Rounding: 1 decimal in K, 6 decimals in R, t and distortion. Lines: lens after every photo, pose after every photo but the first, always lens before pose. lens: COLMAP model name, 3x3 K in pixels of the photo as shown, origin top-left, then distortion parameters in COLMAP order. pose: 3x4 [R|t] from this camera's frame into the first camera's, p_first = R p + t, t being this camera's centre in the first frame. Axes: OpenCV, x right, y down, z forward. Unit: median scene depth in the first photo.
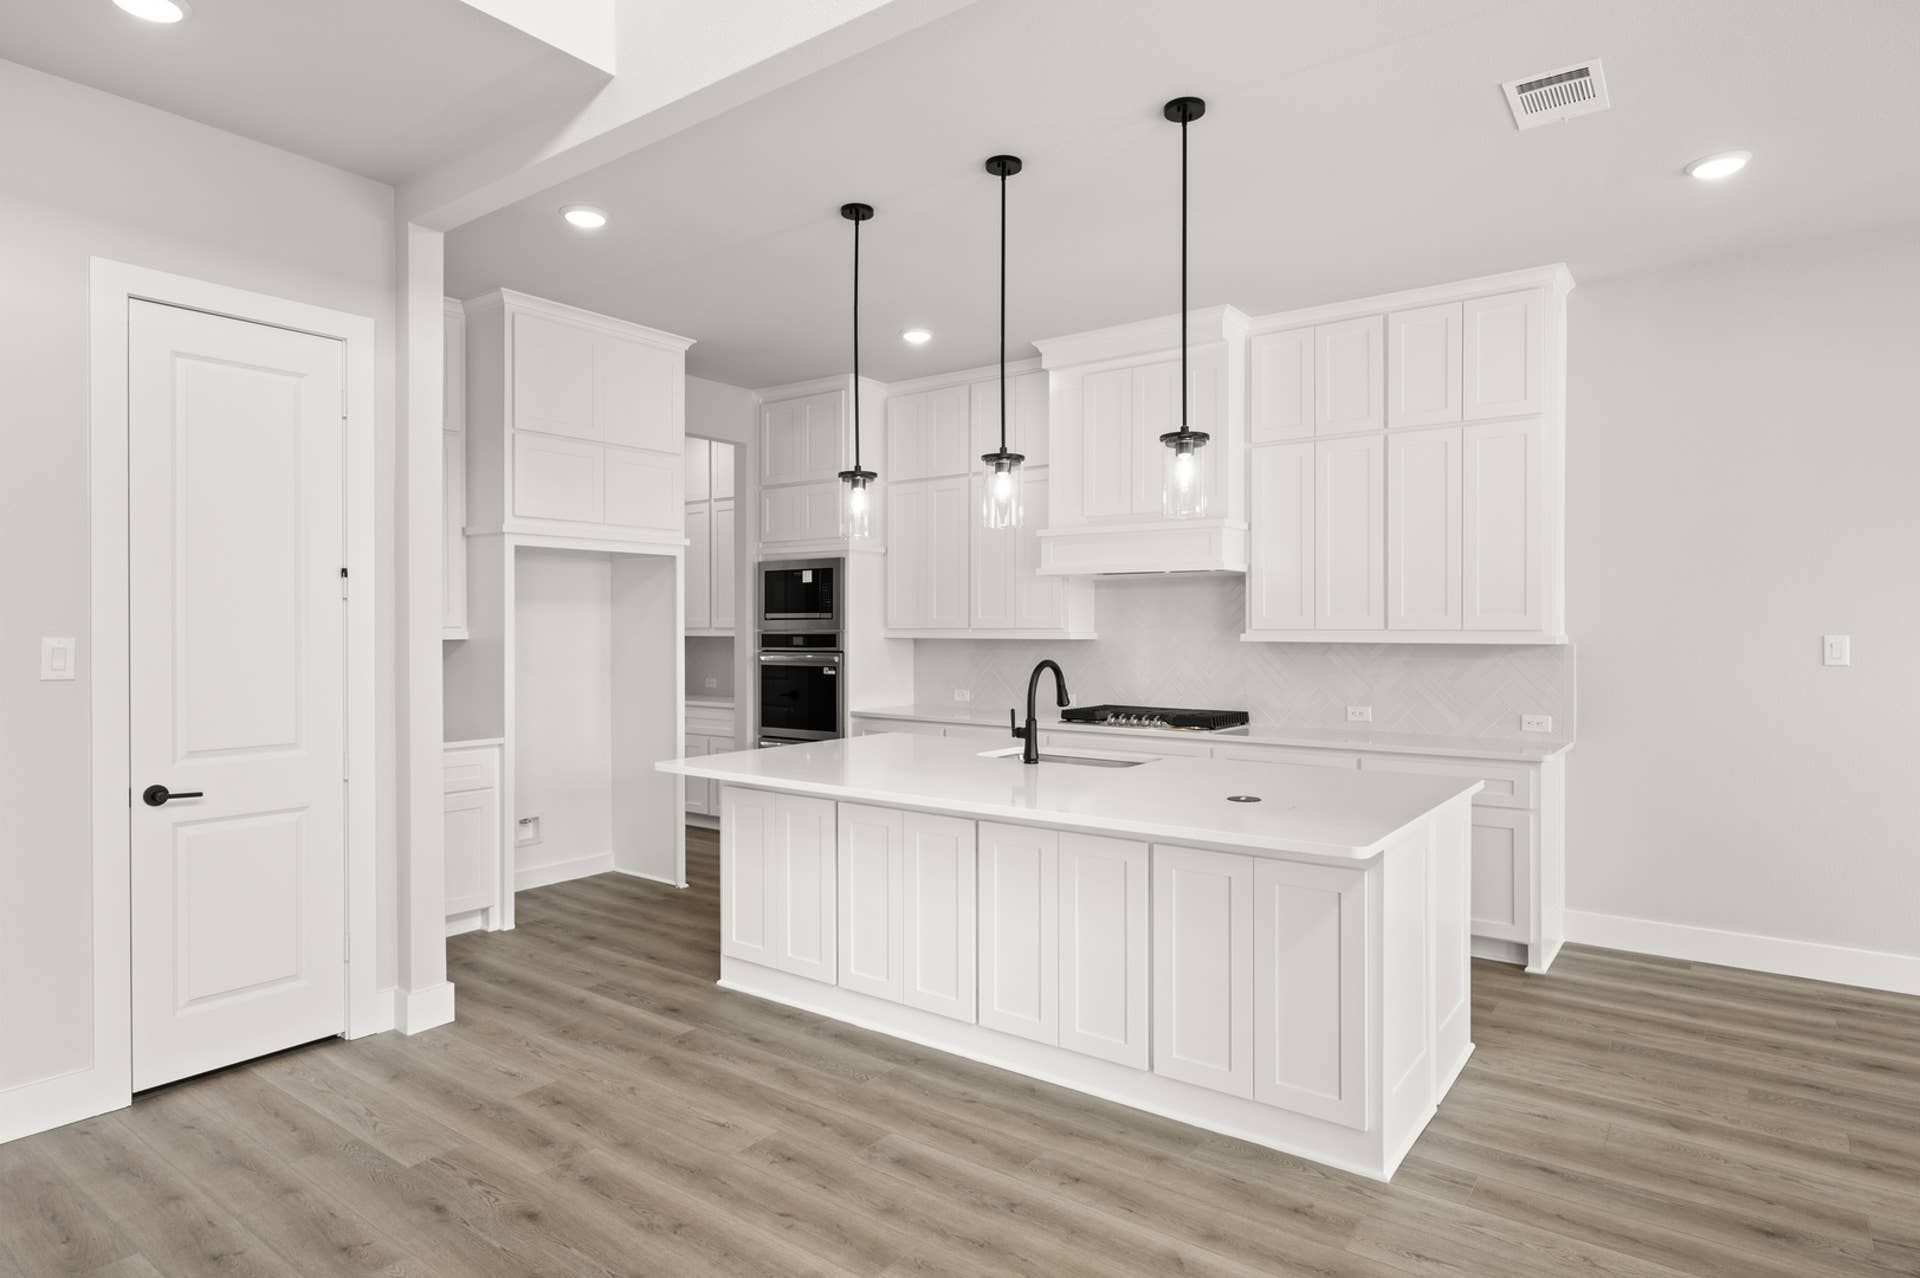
lens RADIAL K [[1060.2, 0, 955.9], [0, 1060.2, 630.3], [0, 0, 1]] dist [-0.000773, -0.000276]
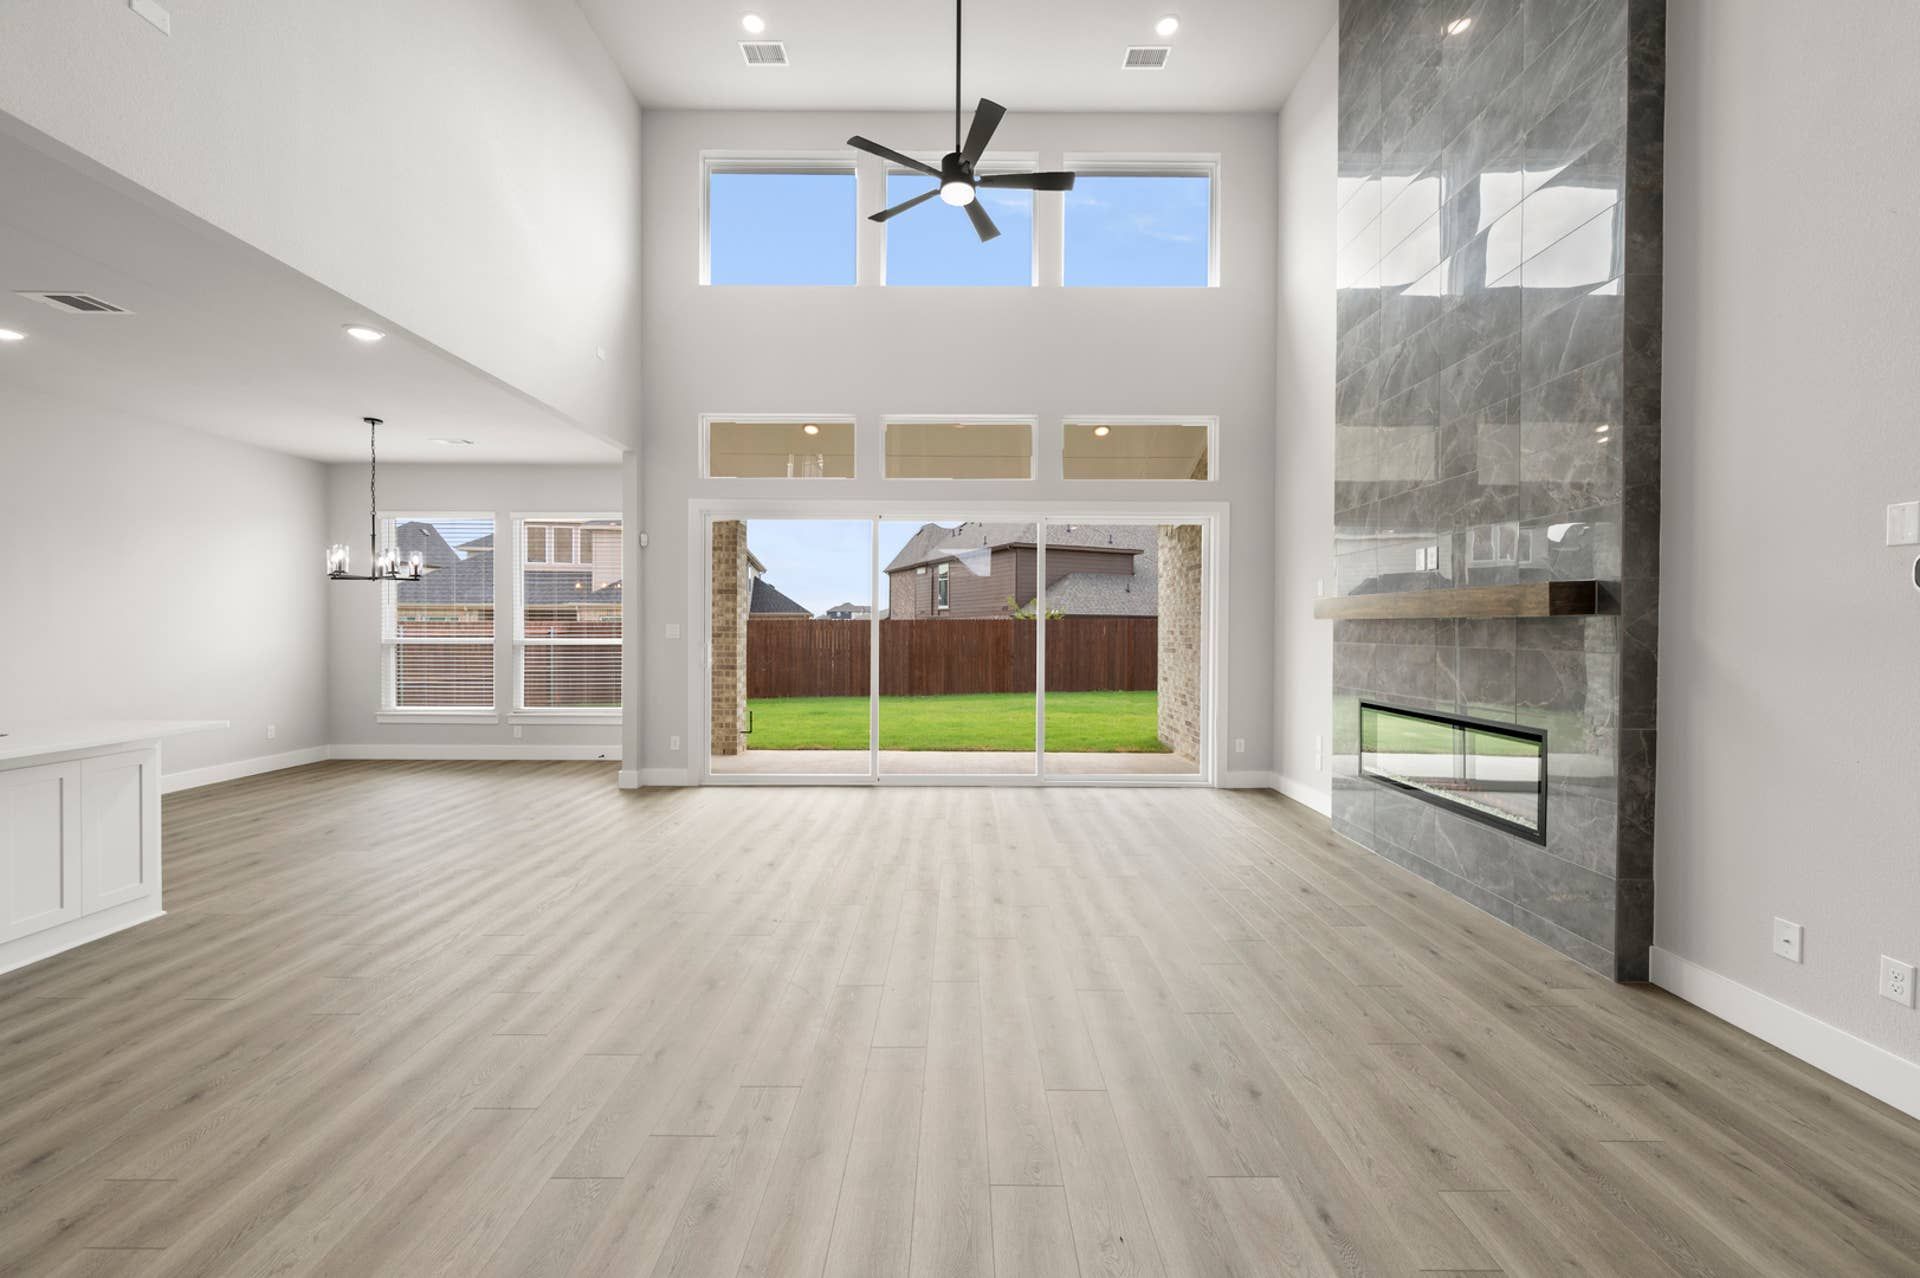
lens RADIAL K [[753.7, 0, 959.3], [0, 753.7, 634.5], [0, 0, 1]] dist [-0.001336, -0.000018]
pose [[-0.599611, -0.010030, 0.800229, -0.795265], [-0.003081, 0.999943, 0.010225, 0.009392], [-0.800286, 0.003666, -0.599608, 0.367880]]
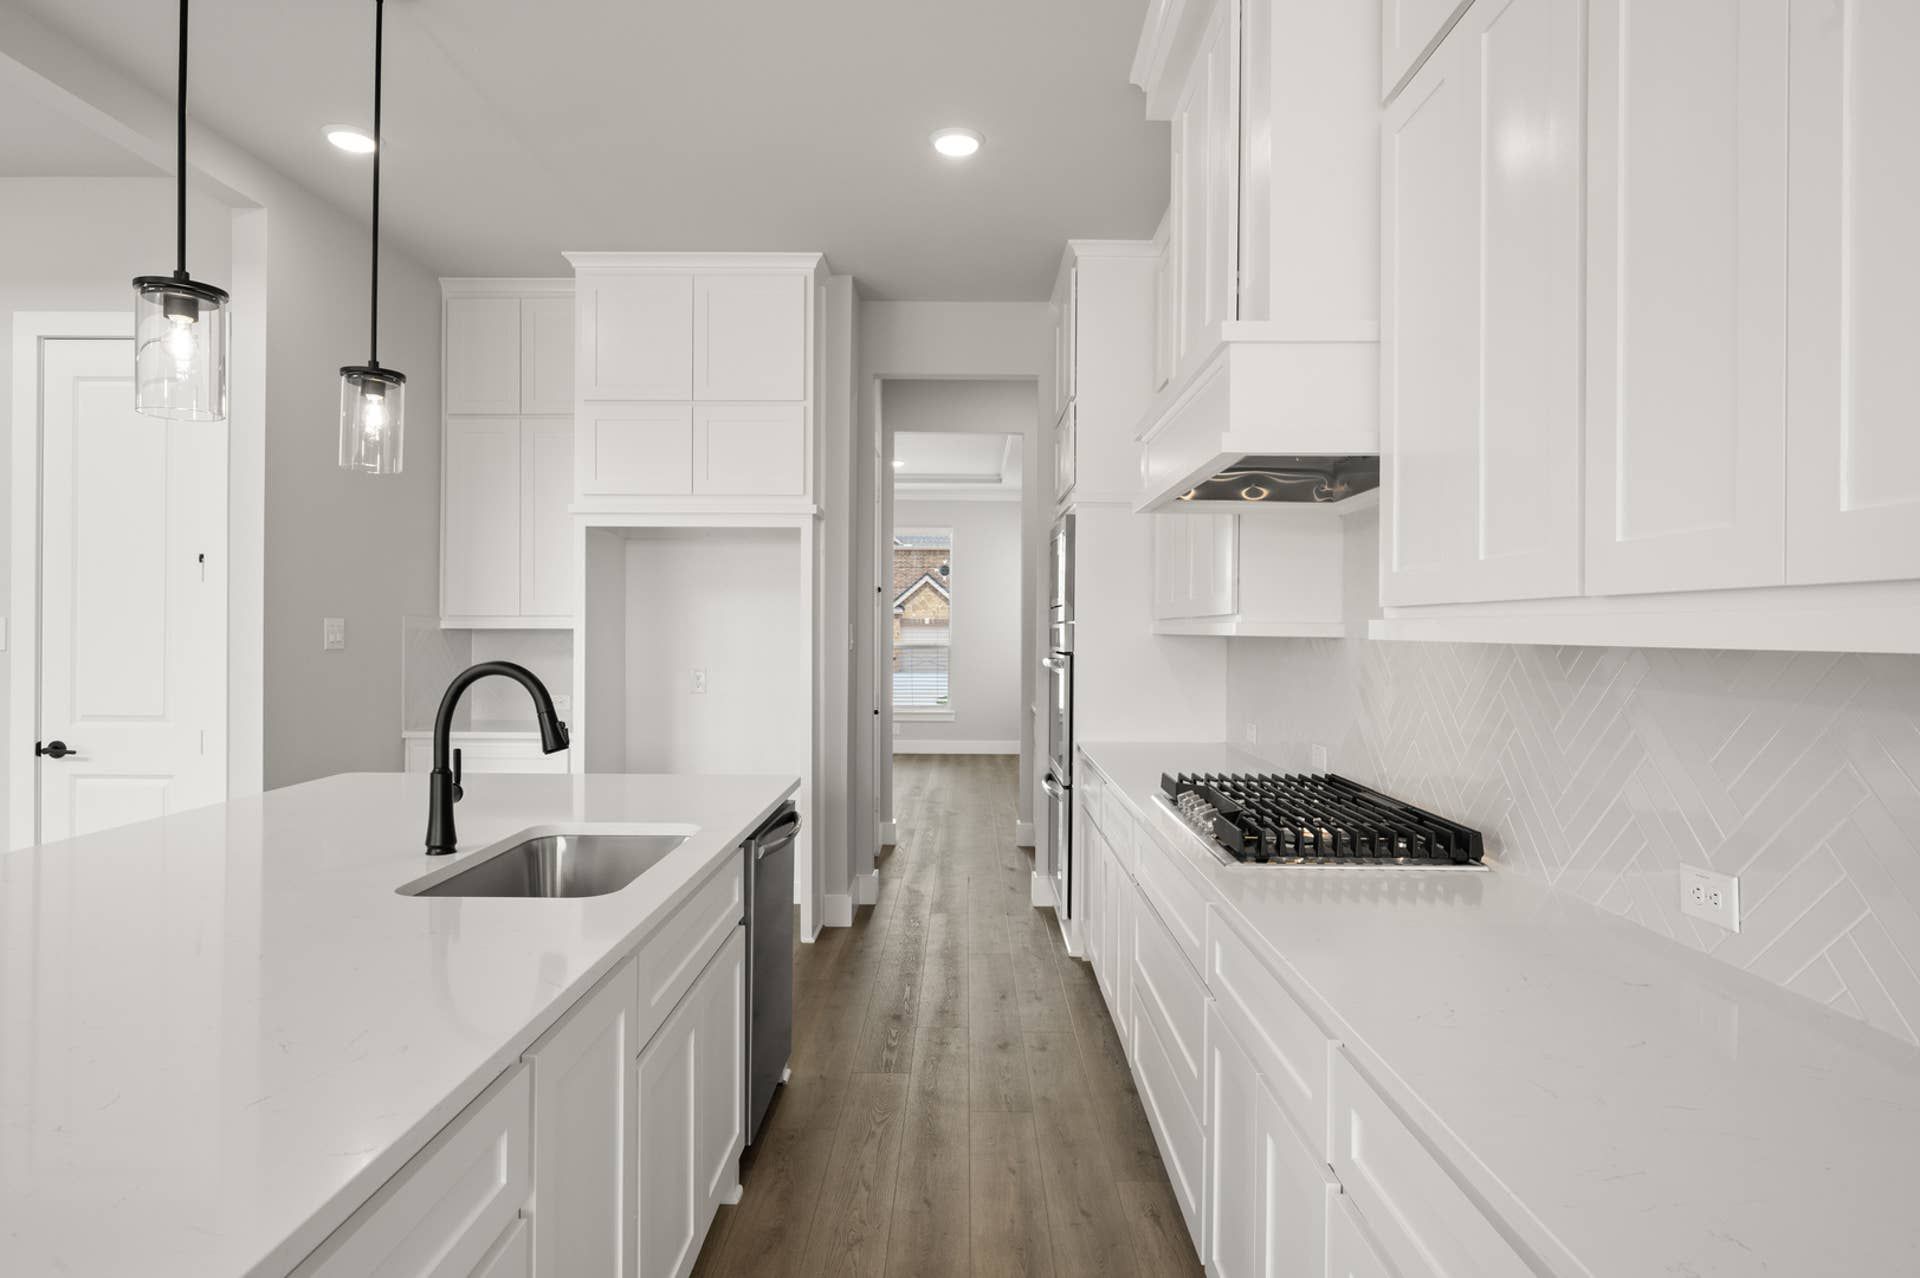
lens RADIAL K [[1060.2, 0, 955.9], [0, 1060.2, 630.3], [0, 0, 1]] dist [-0.000773, -0.000276]
pose [[0.594167, 0.004405, -0.804329, 0.525981], [-0.007255, 0.999974, 0.000117, 0.008538], [0.804309, 0.005766, 0.594184, 0.714154]]
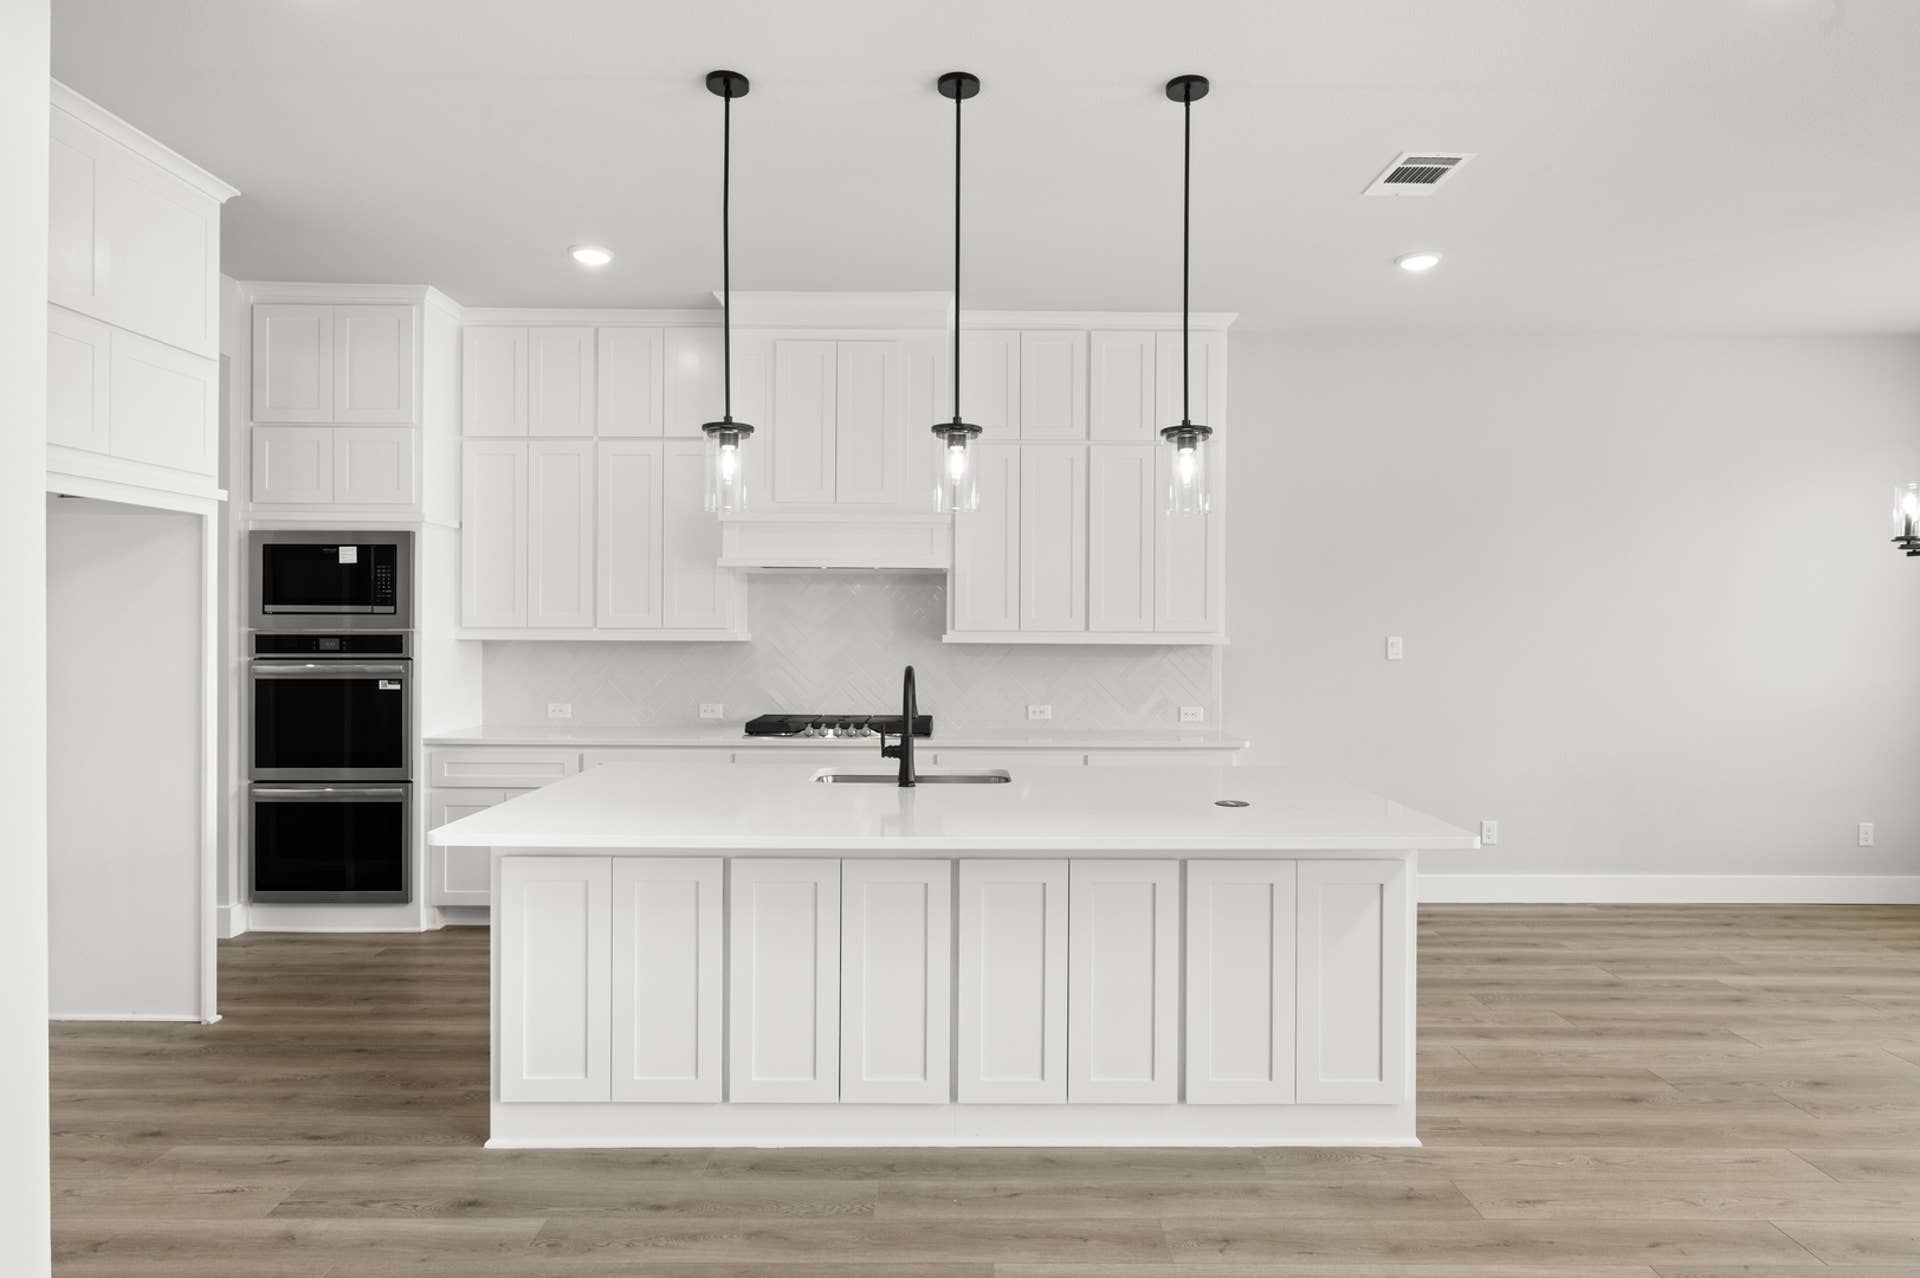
lens RADIAL K [[1082.3, 0, 958.5], [0, 1082.3, 631.8], [0, 0, 1]] dist [-0.000127, 0.001237]
pose [[0.797907, 0.001880, 0.602777, -0.343107], [-0.003632, 0.999992, 0.001689, -0.001421], [-0.602769, -0.003537, 0.797908, 0.220333]]
